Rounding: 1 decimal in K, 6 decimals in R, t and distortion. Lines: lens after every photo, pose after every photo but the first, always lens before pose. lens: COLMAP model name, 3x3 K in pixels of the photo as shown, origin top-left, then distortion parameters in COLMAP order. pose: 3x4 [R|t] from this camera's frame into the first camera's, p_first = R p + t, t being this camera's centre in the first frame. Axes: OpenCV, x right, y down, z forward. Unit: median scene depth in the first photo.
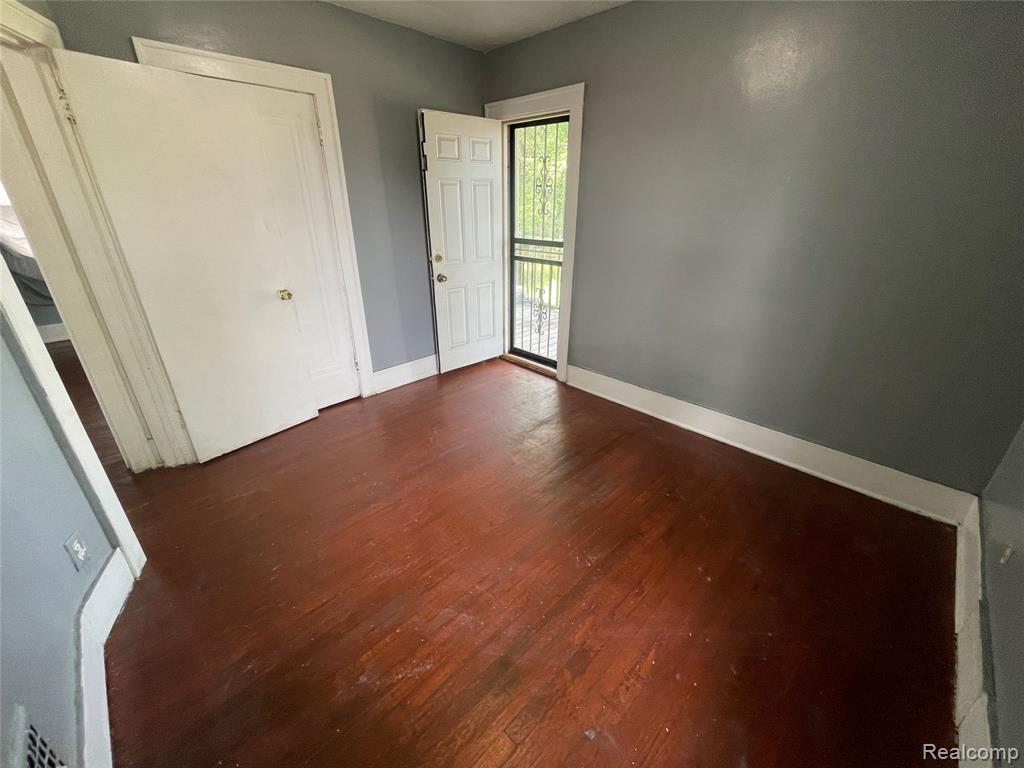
lens RADIAL K [[415.1, 0, 510.2], [0, 415.1, 383.8], [0, 0, 1]] dist [-0.001636, 0.000337]
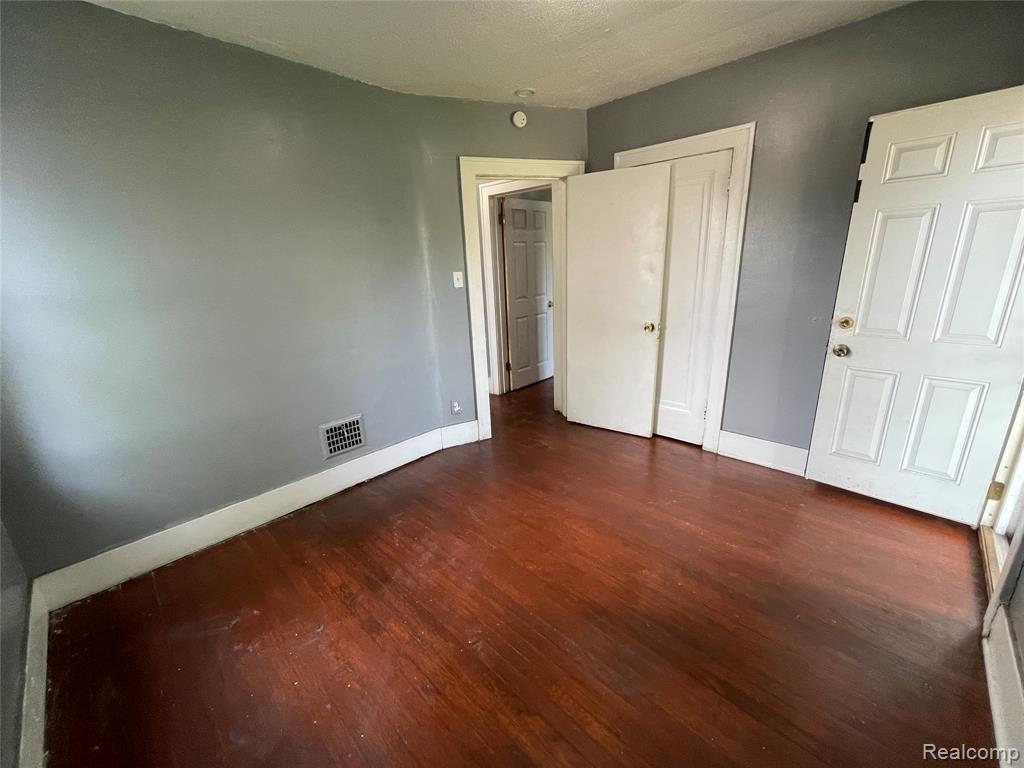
lens RADIAL K [[415.1, 0, 517.6], [0, 415.1, 385.0], [0, 0, 1]] dist [-0.001636, 0.000337]
pose [[0.034558, 0.290605, -0.956219, 0.867854], [-0.369688, 0.892640, 0.257922, -0.325412], [0.928513, 0.344590, 0.138281, 0.755177]]
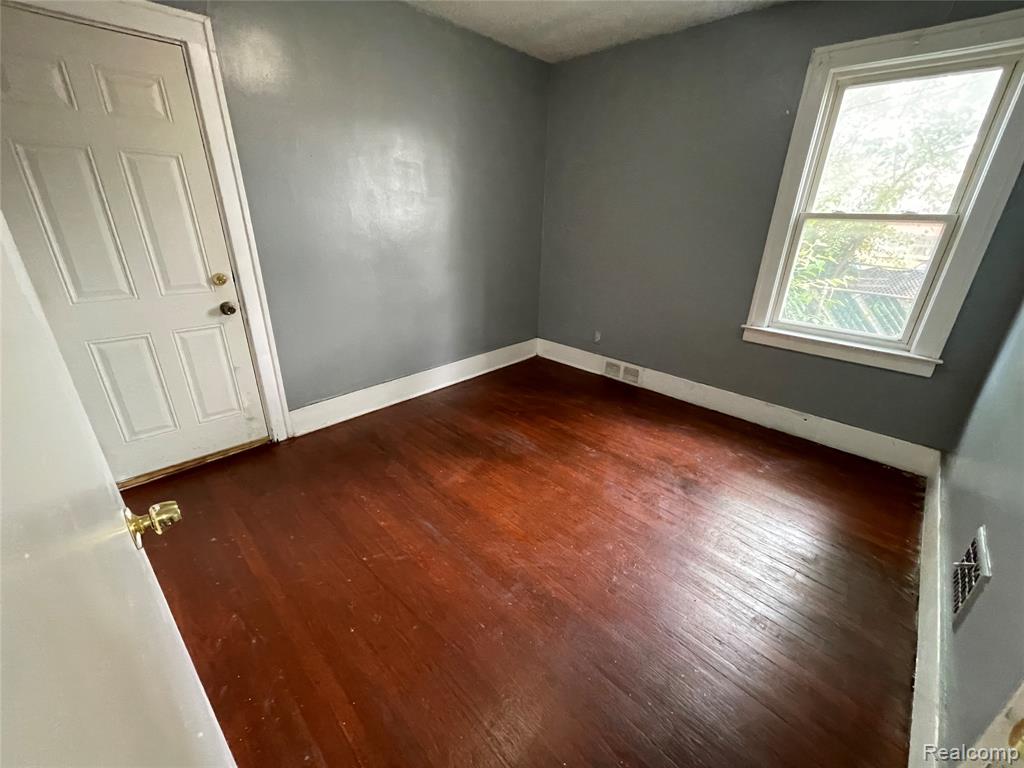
lens RADIAL K [[415.1, 0, 508.7], [0, 415.1, 362.9], [0, 0, 1]] dist [-0.001636, 0.000337]
pose [[-0.010891, -0.345249, 0.938448, -1.031030], [0.389617, 0.862866, 0.321964, -0.399306], [-0.920913, 0.369142, 0.125117, 0.951025]]
